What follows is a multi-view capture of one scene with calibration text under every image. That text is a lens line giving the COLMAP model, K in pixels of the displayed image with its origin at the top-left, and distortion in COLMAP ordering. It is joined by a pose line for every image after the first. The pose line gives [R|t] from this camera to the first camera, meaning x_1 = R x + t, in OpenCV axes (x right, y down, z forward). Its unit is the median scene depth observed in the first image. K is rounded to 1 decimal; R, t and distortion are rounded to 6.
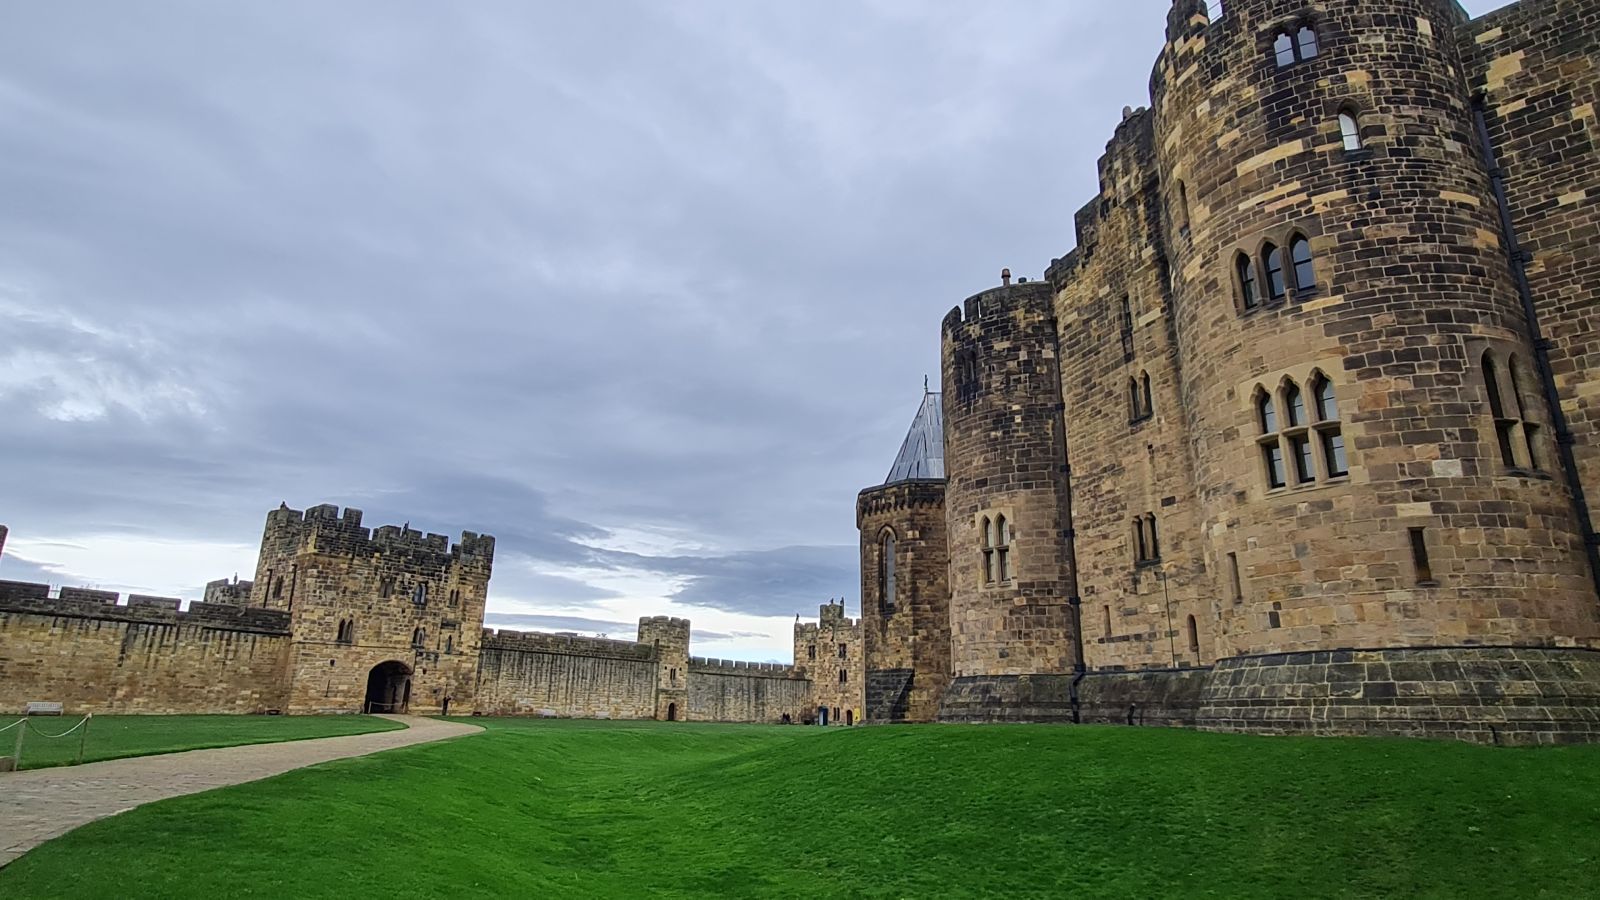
lens RADIAL K [[864.1, 0, 789.3], [0, 864.1, 451.3], [0, 0, 1]] dist [-0.003691, 0.005027]
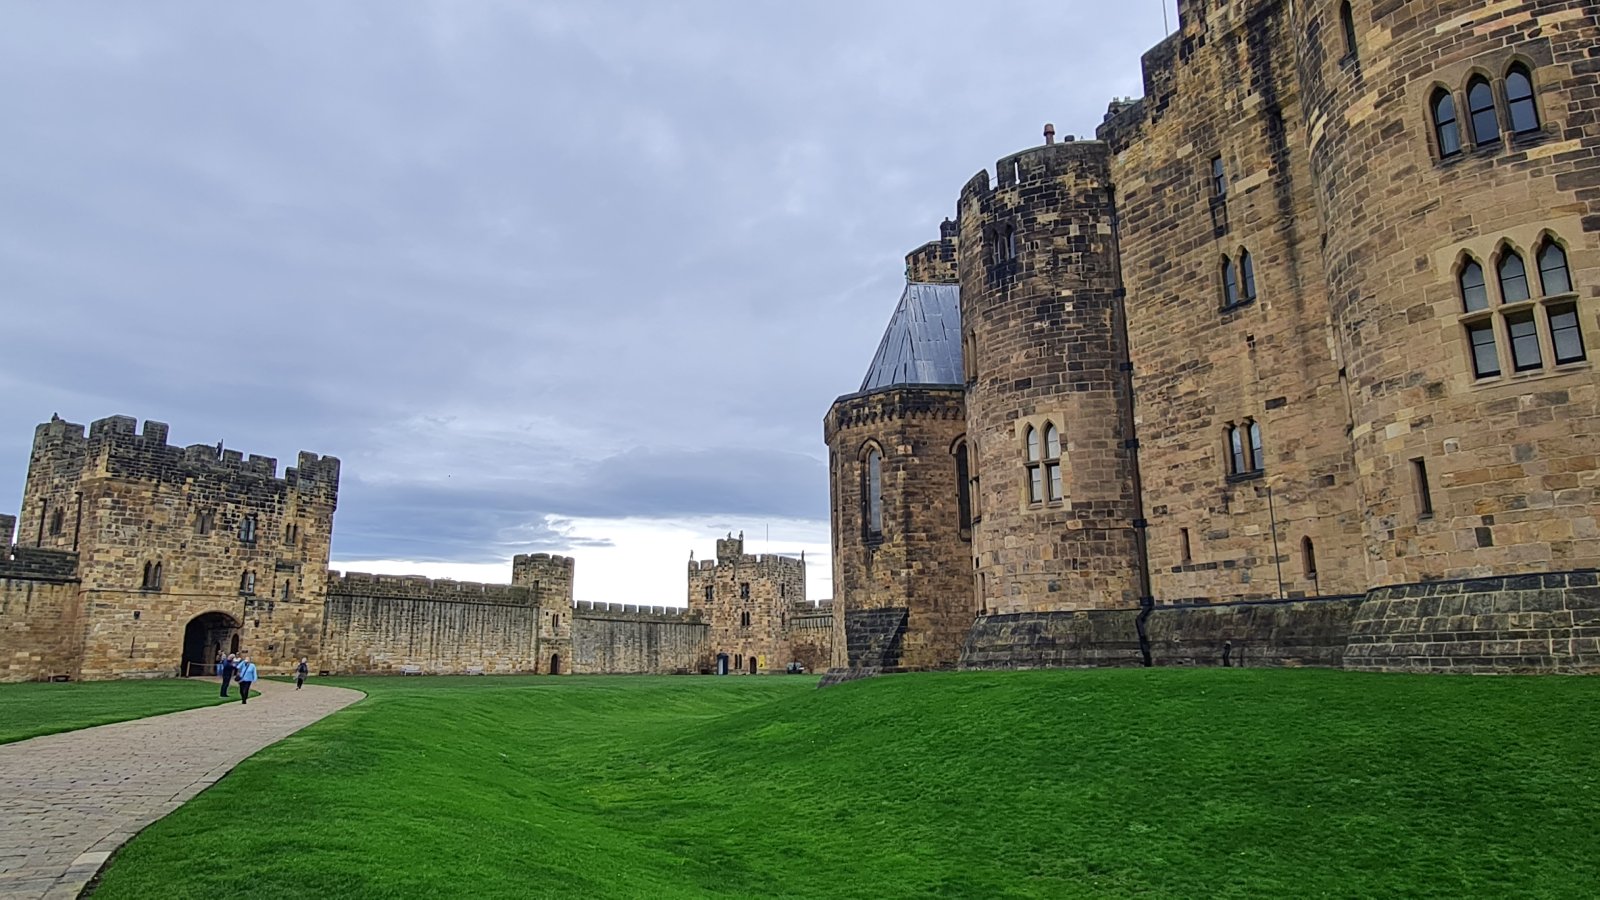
lens RADIAL K [[977.0, 0, 778.8], [0, 977.0, 444.9], [0, 0, 1]] dist [0.004715, -0.008874]
pose [[0.991344, 0.003172, 0.131251, -0.103245], [-0.013293, 0.996996, 0.076307, 0.020617], [-0.130614, -0.077391, 0.988408, 0.079027]]
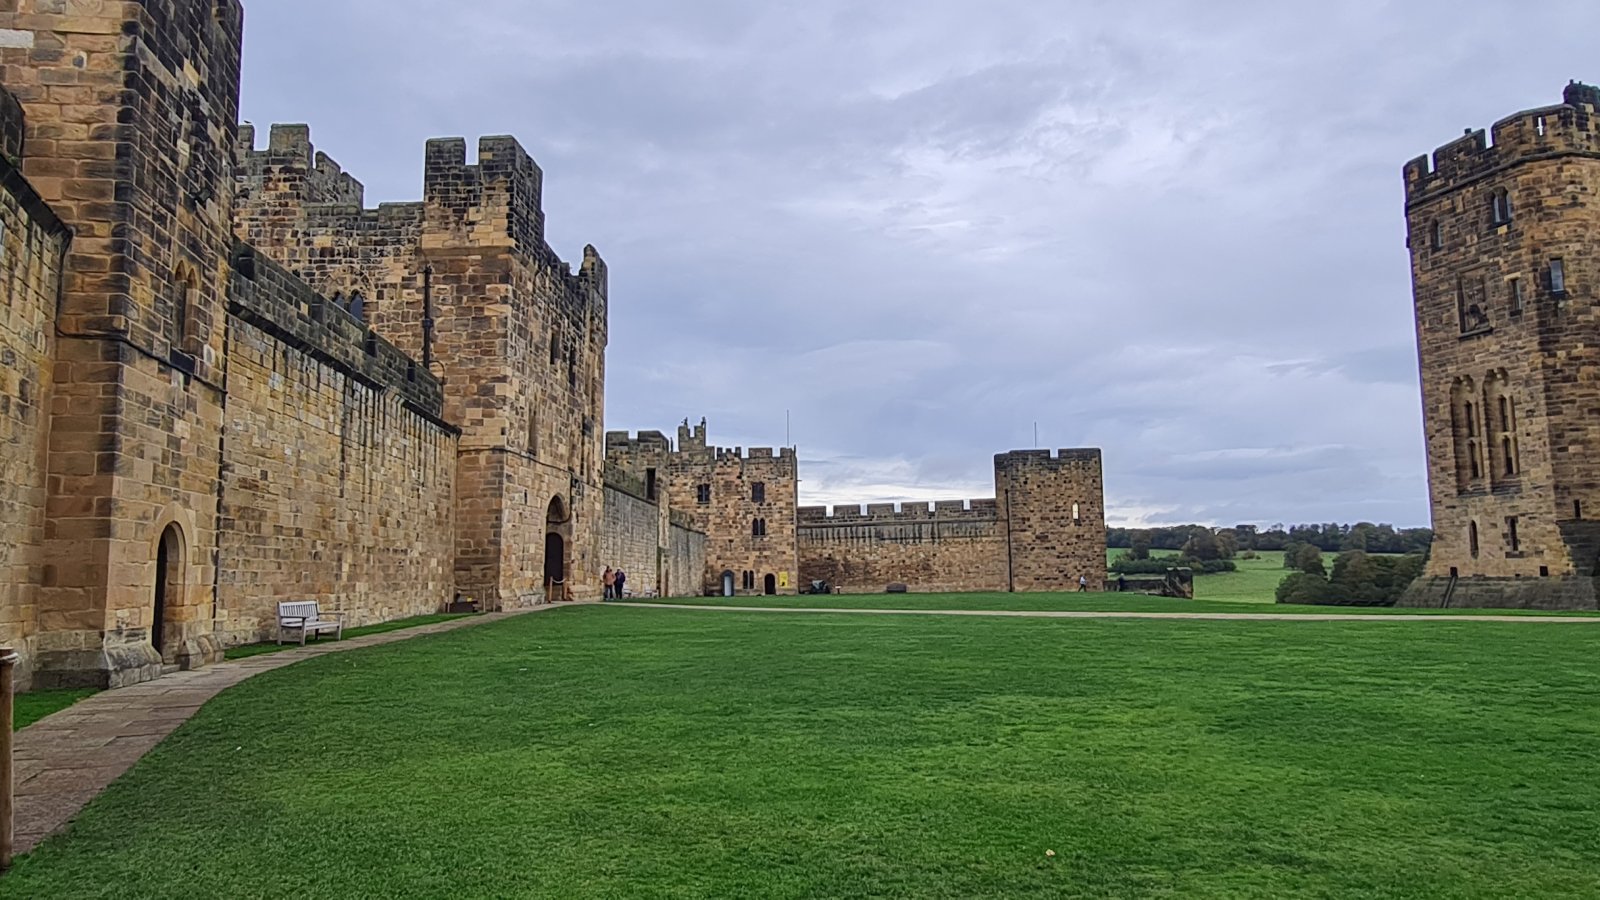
lens RADIAL K [[1113.3, 0, 791.2], [0, 1113.3, 449.6], [0, 0, 1]] dist [0.012044, -0.011618]
pose [[0.813212, 0.037316, 0.580769, -1.232950], [-0.141339, 0.980728, 0.134893, 0.199061], [-0.564543, -0.191782, 0.802814, 0.746602]]
